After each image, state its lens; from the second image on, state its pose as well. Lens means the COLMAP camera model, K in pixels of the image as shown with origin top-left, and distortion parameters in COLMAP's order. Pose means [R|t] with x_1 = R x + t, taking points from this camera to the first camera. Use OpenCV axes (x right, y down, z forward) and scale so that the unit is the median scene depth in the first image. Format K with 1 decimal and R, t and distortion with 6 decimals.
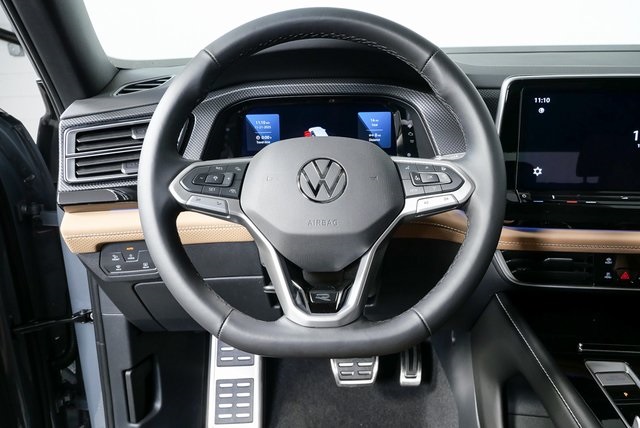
lens RADIAL K [[505.8, 0, 319.3], [0, 505.8, 212.3], [0, 0, 1]] dist [-0.033996, 0.001312]
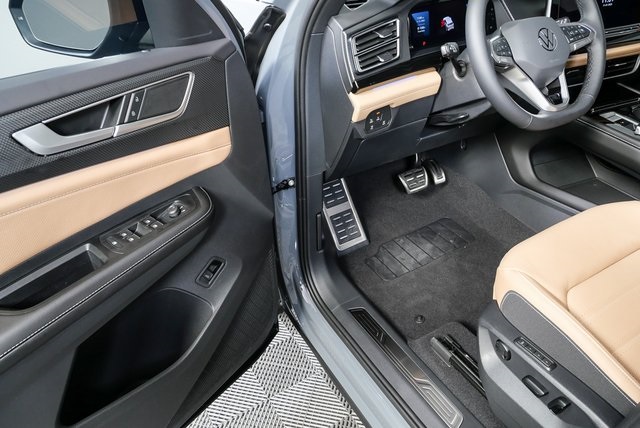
lens RADIAL K [[461.2, 0, 319.7], [0, 461.2, 213.8], [0, 0, 1]] dist [-0.048647, 0.014014]
pose [[0.880240, -0.291820, 0.374191, -1.647962], [0.197237, 0.942207, 0.270821, -0.076708], [-0.431596, -0.164583, 0.886925, -0.323598]]
